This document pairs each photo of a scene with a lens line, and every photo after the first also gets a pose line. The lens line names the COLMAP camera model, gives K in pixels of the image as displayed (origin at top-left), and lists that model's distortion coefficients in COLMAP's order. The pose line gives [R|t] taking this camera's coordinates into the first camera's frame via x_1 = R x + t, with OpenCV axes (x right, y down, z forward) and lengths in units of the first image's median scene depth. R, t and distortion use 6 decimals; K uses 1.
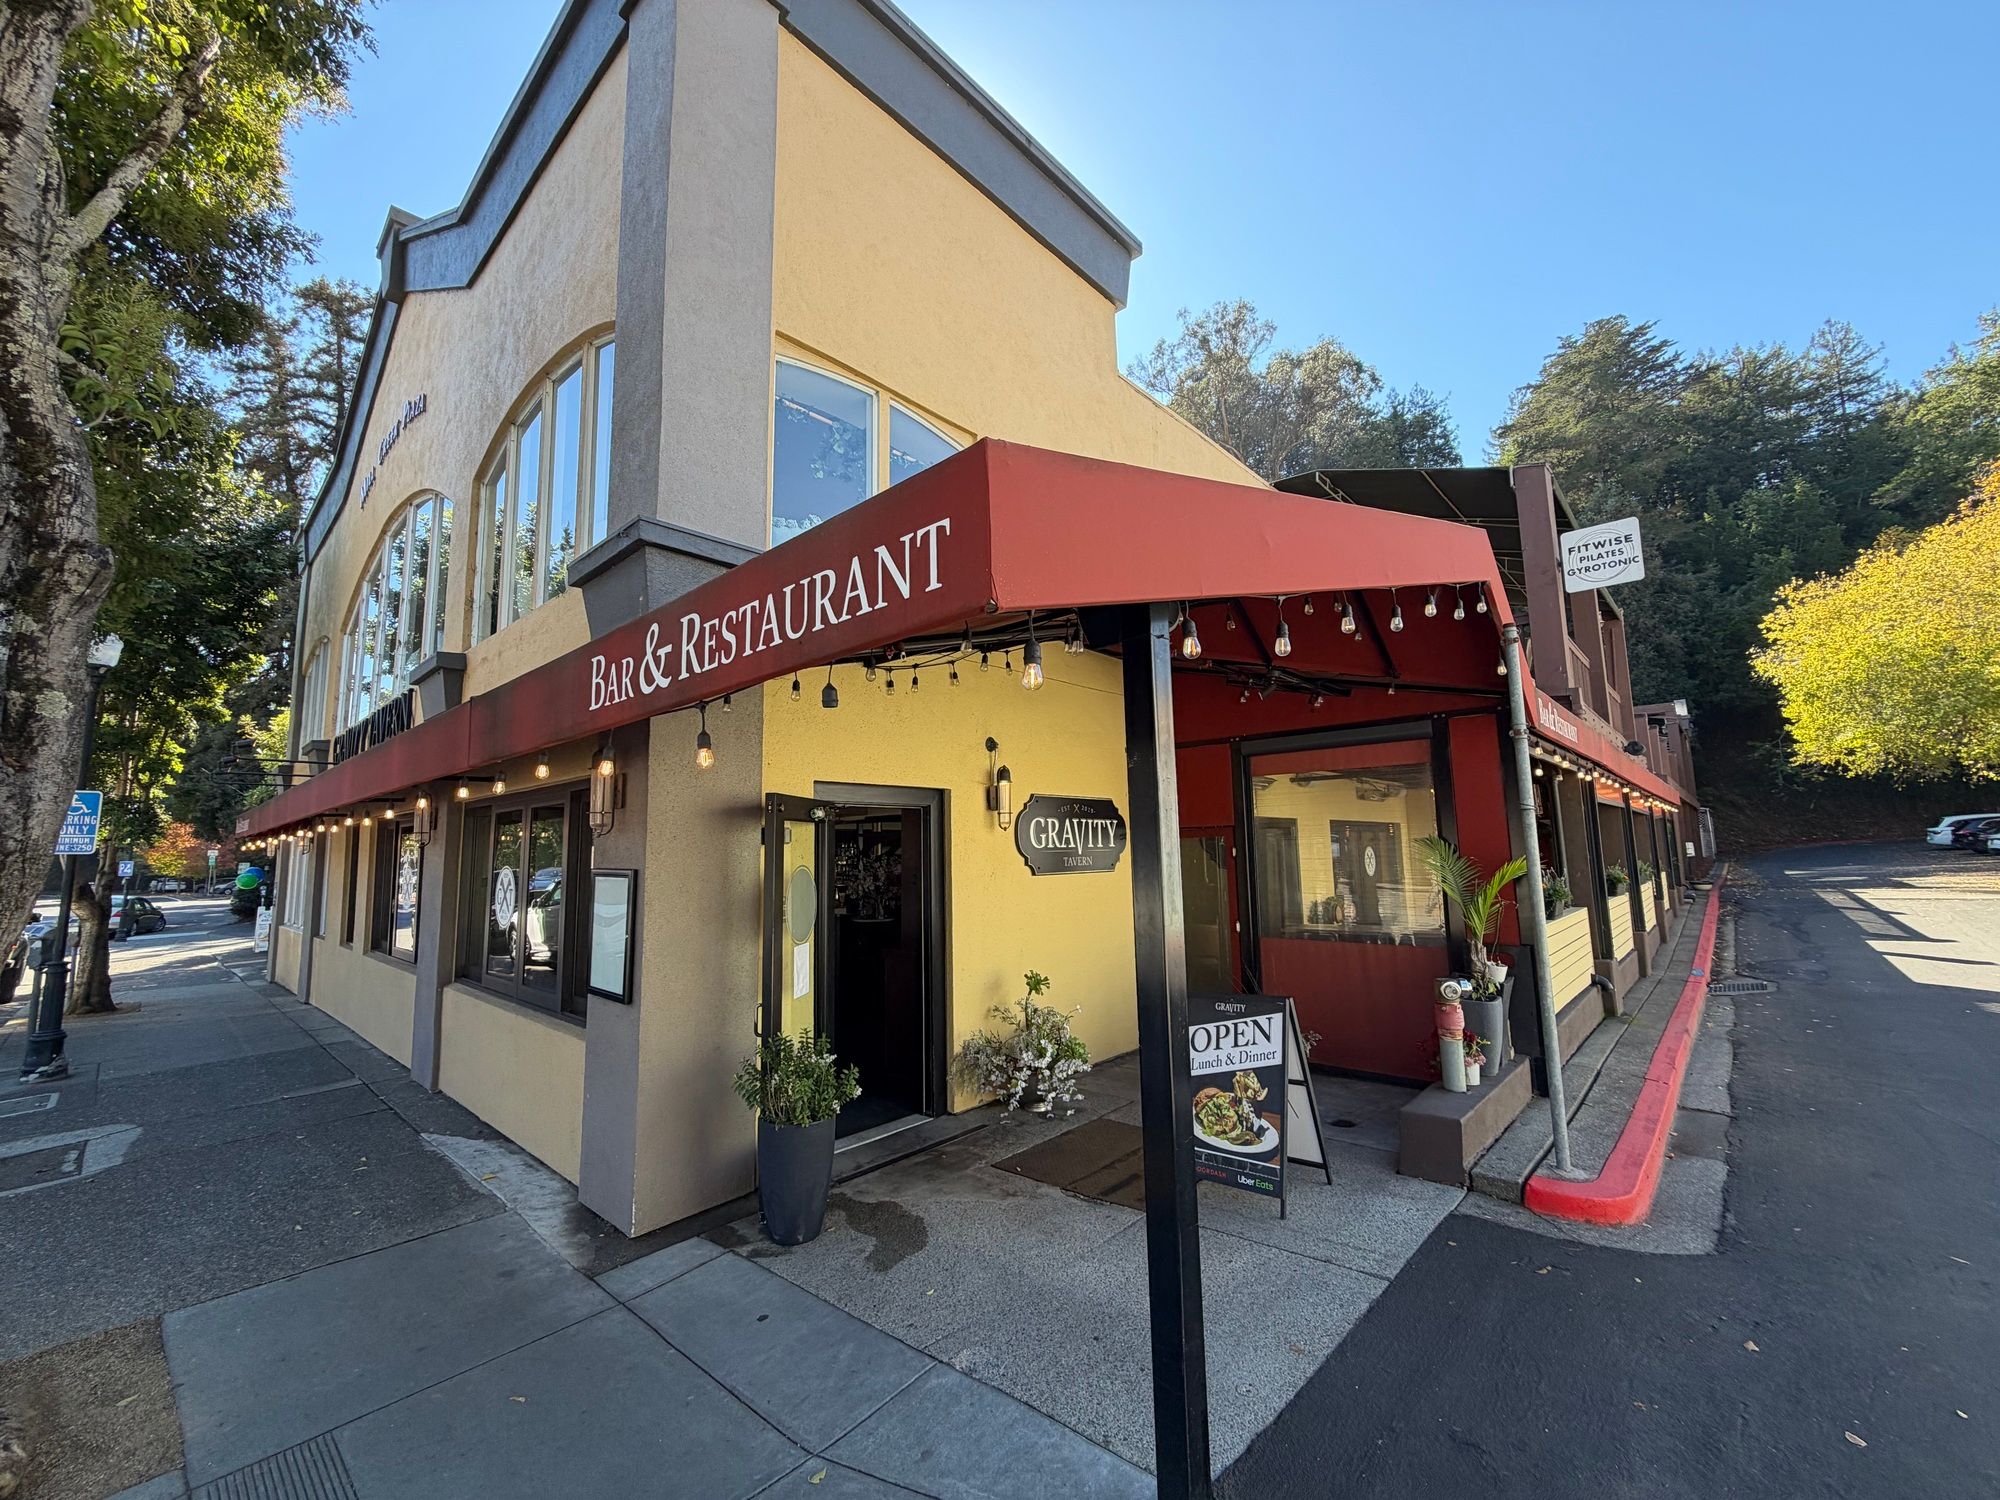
lens RADIAL K [[807.6, 0, 988.7], [0, 807.6, 751.9], [0, 0, 1]] dist [-0.002135, 0.001367]
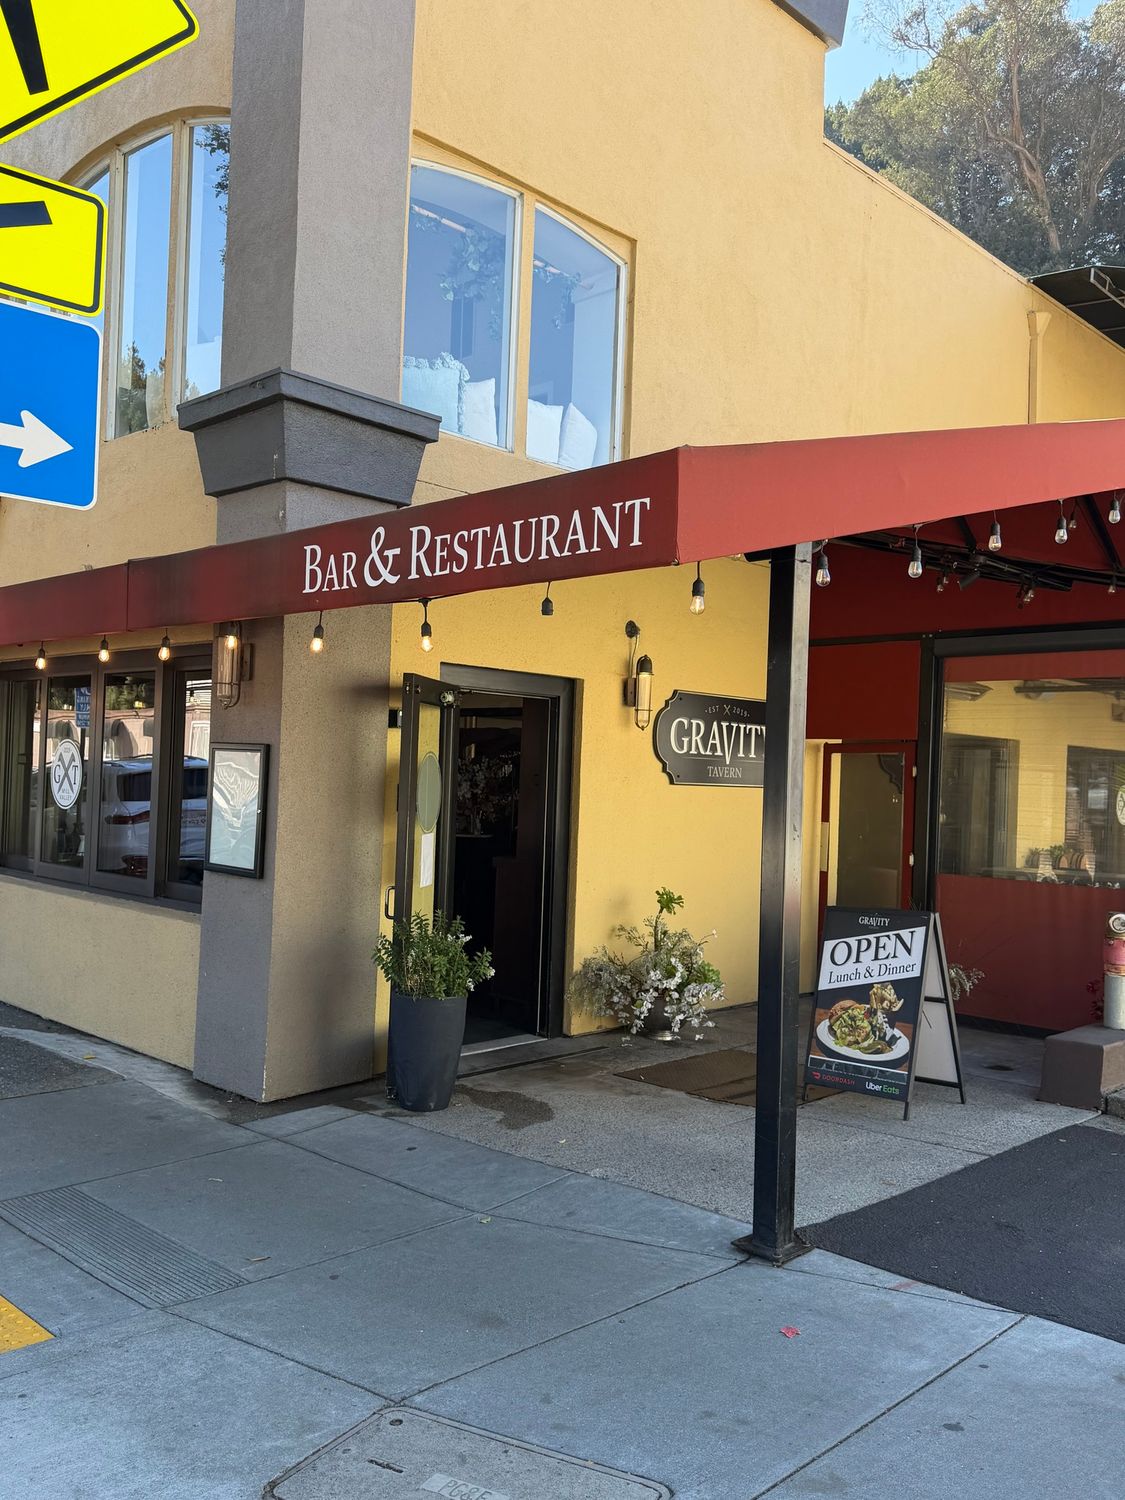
lens RADIAL K [[1246.9, 0, 560.5], [0, 1246.9, 753.1], [0, 0, 1]] dist [0.089375, -0.089068]
pose [[0.998215, 0.053996, -0.025509, -0.042113], [-0.051051, 0.993202, 0.104610, -0.017735], [0.030985, -0.103121, 0.994186, -0.442017]]
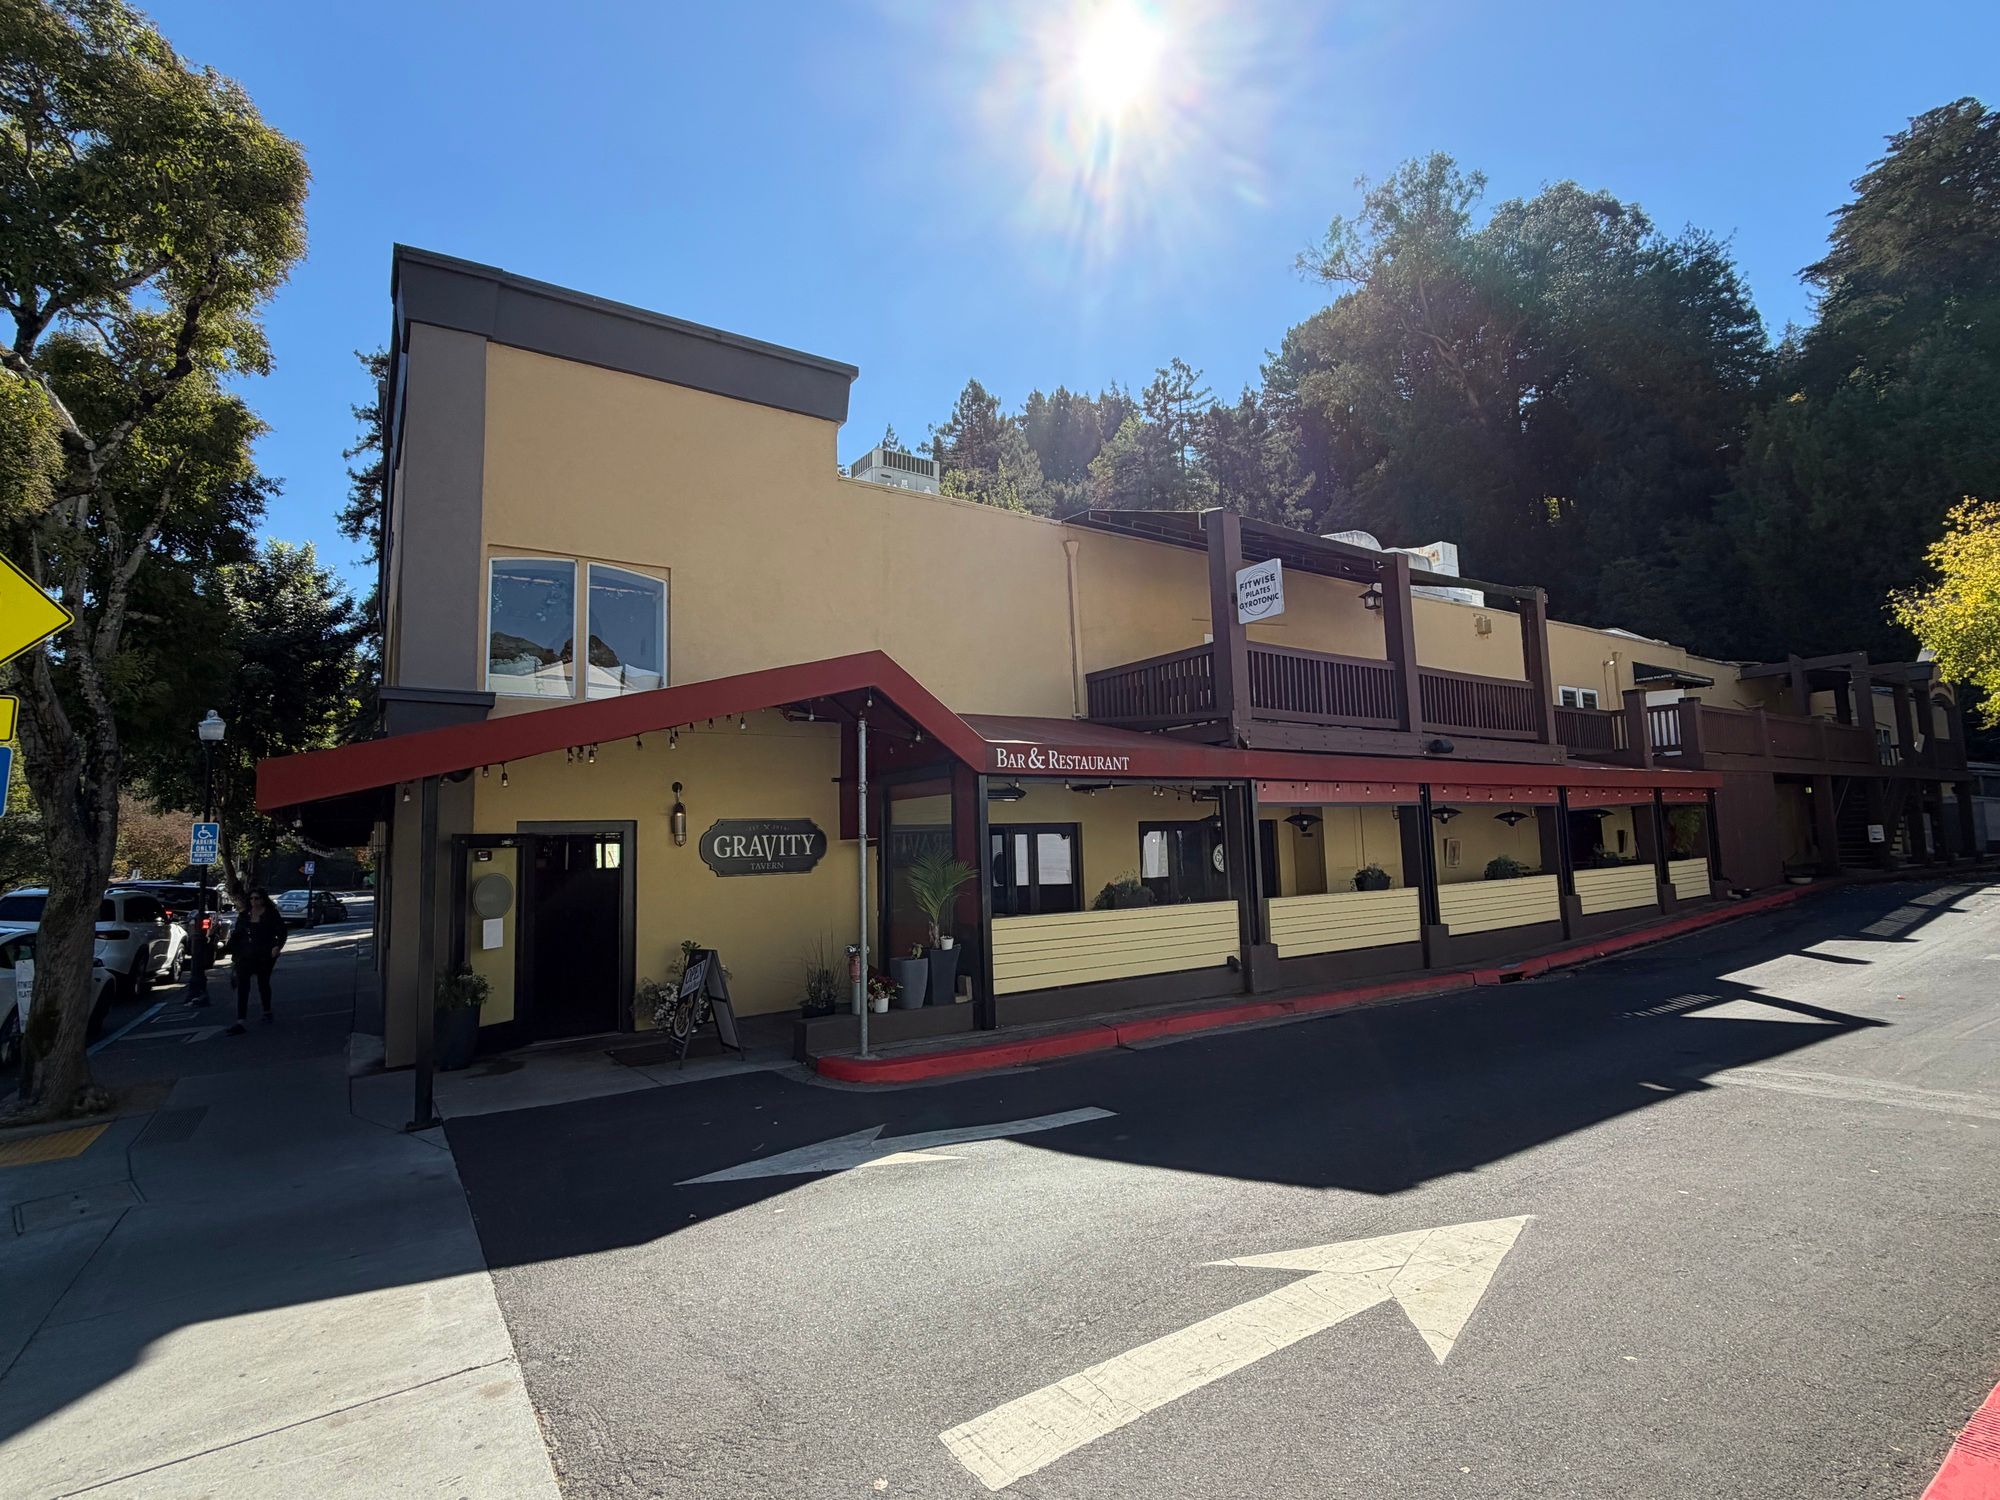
lens RADIAL K [[962.0, 0, 1000.2], [0, 962.0, 750.0], [0, 0, 1]] dist [0.000041, 0.000345]
pose [[0.973507, -0.033409, -0.226202, 1.300815], [0.040447, 0.998829, 0.026547, -0.133330], [0.225050, -0.034993, 0.973719, -0.746249]]
